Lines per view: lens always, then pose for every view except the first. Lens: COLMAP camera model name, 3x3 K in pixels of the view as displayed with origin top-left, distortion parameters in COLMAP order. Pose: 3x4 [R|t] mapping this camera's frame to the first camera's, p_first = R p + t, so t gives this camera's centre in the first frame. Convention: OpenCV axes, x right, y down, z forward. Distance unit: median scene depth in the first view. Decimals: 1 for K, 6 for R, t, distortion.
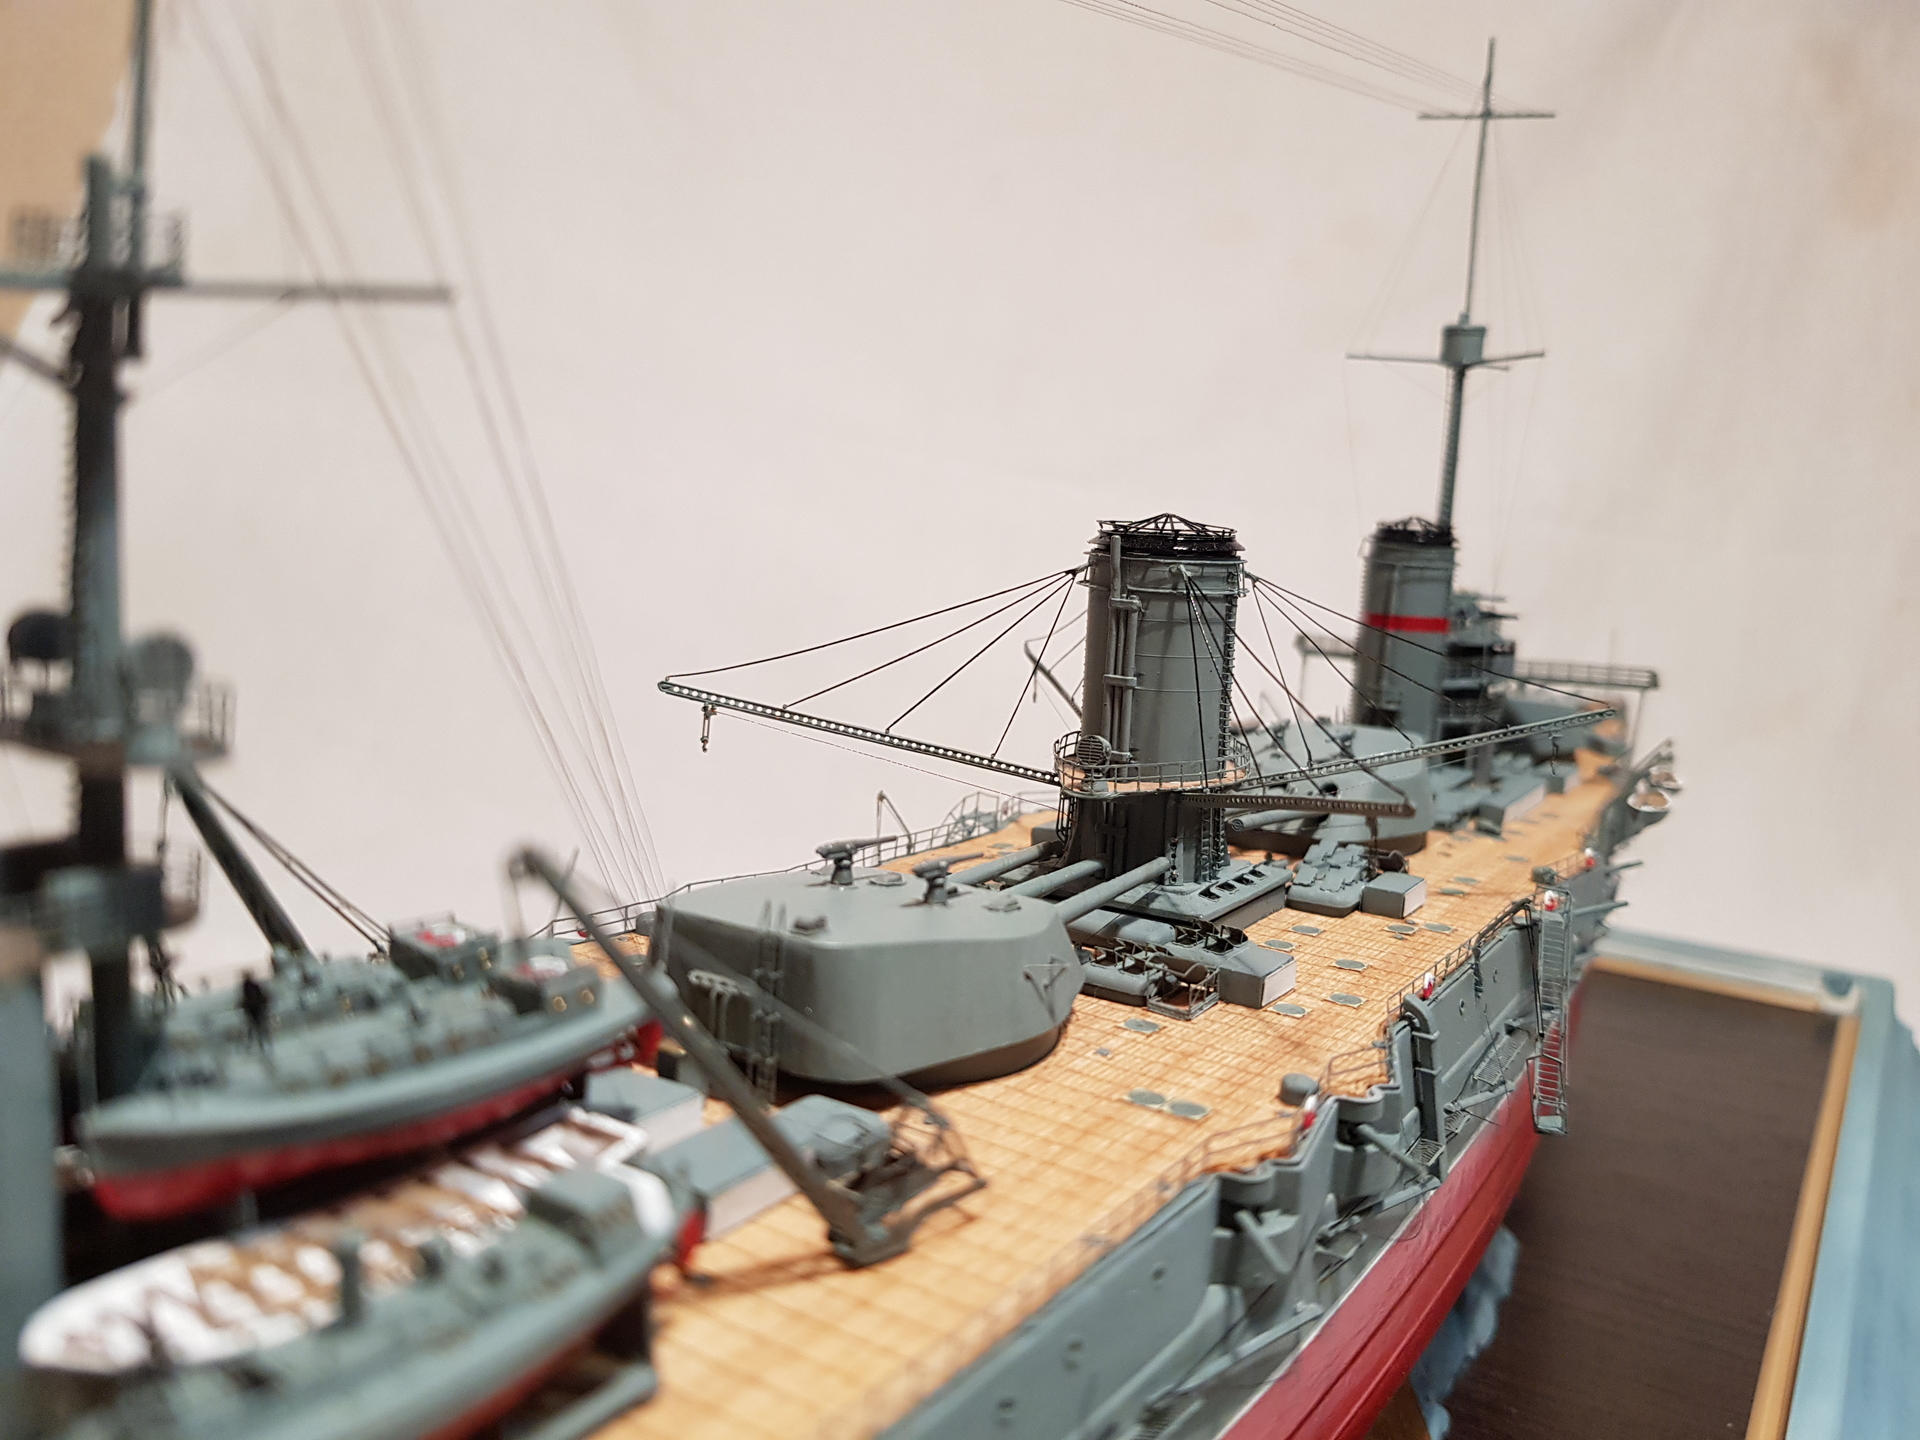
lens RADIAL K [[1507.5, 0, 879.4], [0, 1507.5, 711.1], [0, 0, 1]] dist [0.074237, -0.175851]
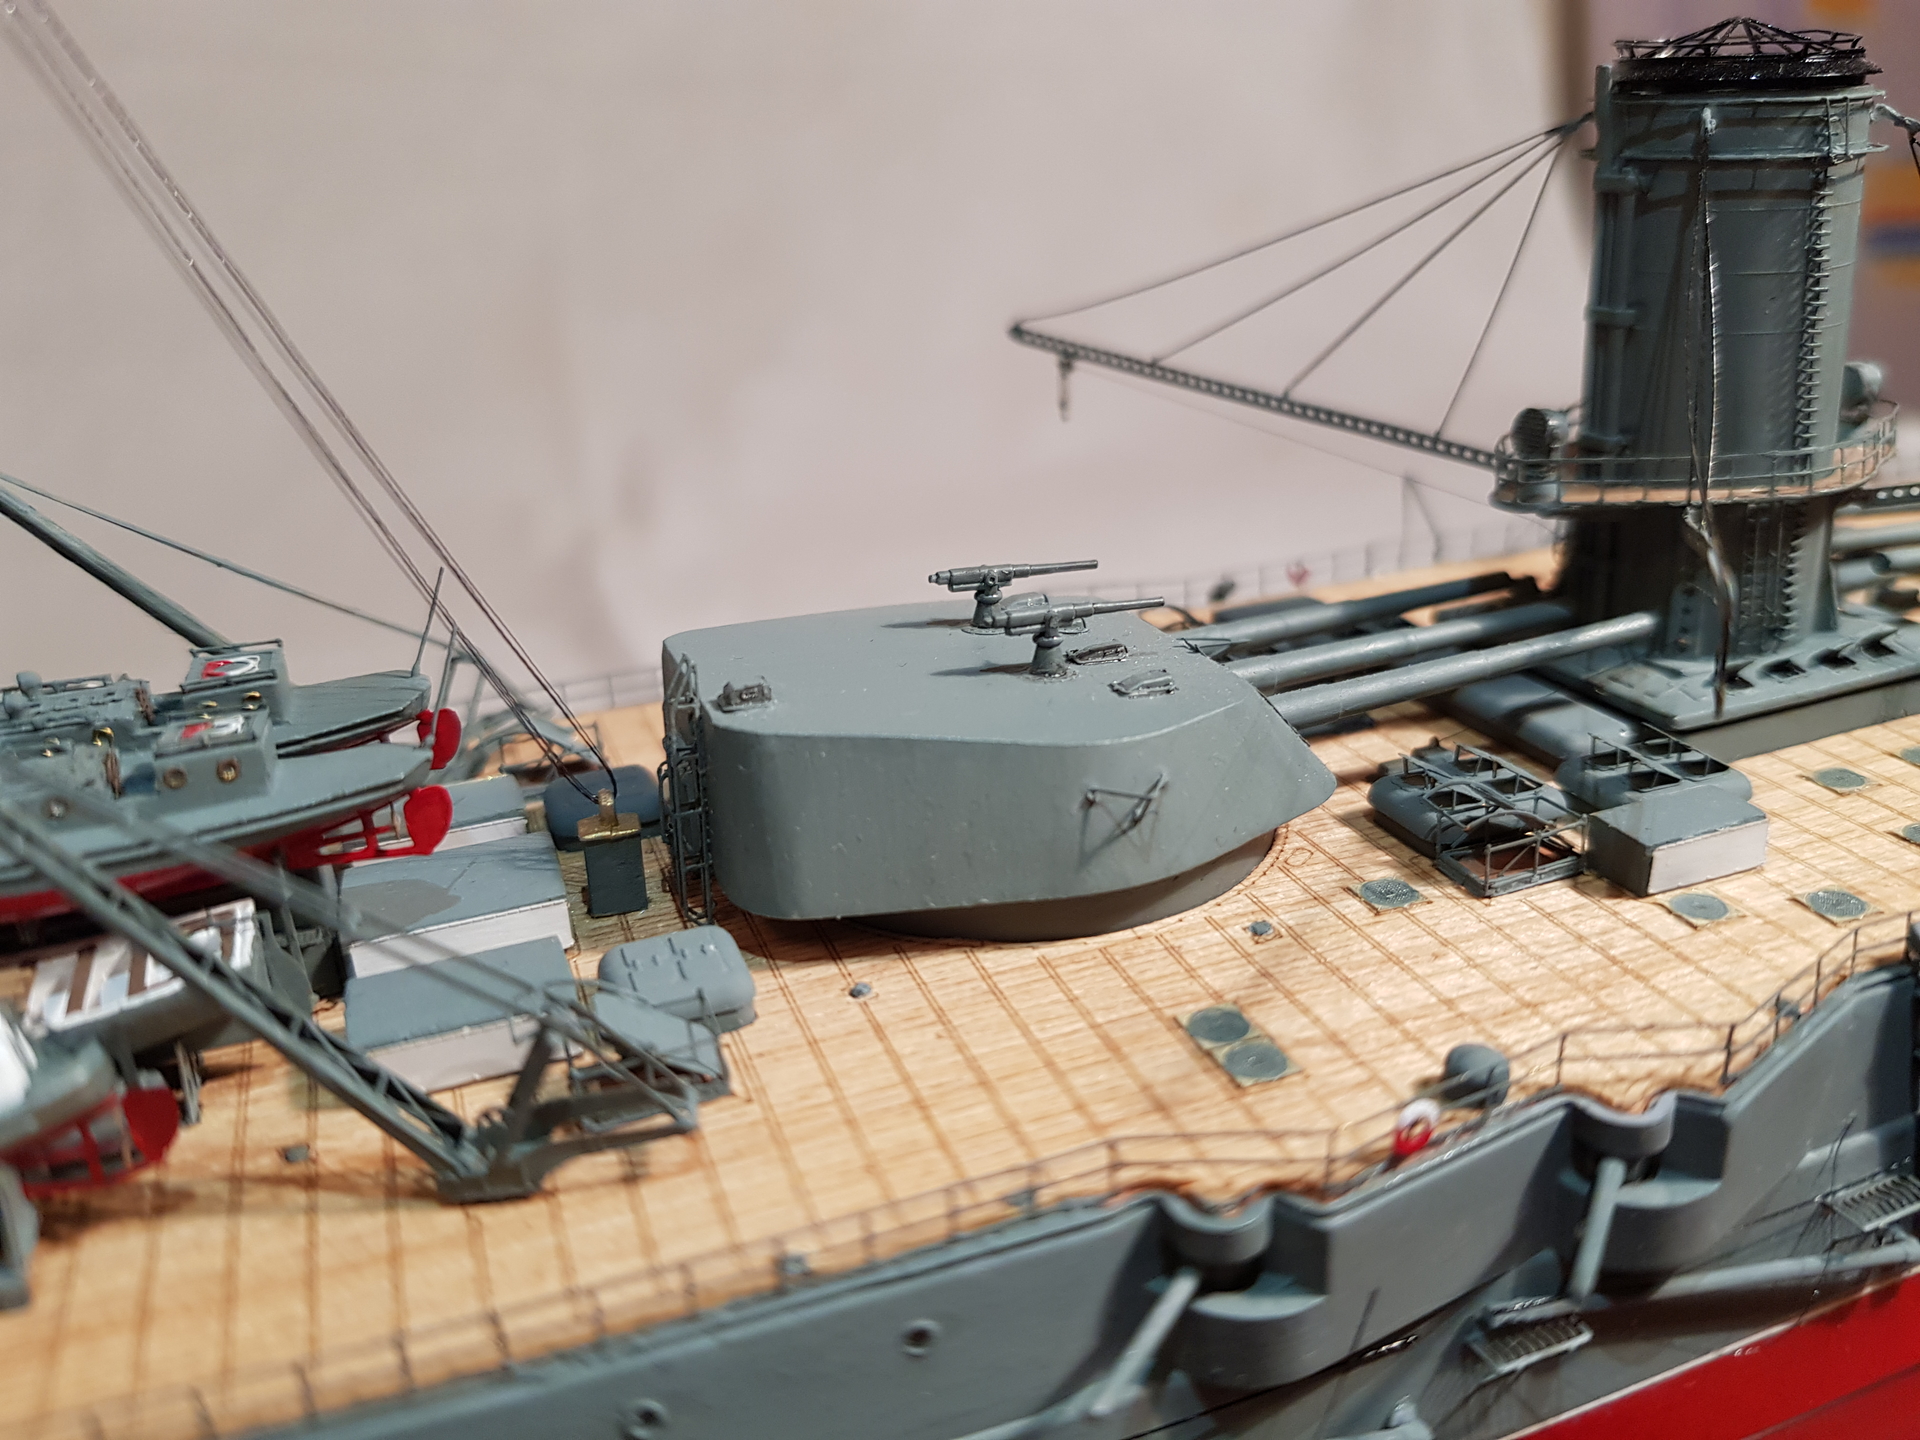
lens RADIAL K [[1516.1, 0, 960.0], [0, 1516.1, 720.0], [0, 0, 1]] dist [0.000573, -0.127747]
pose [[0.810225, 0.130970, -0.571299, 0.330544], [0.014826, 0.969823, 0.243359, -0.014087], [0.585931, -0.205646, 0.783833, 0.370443]]
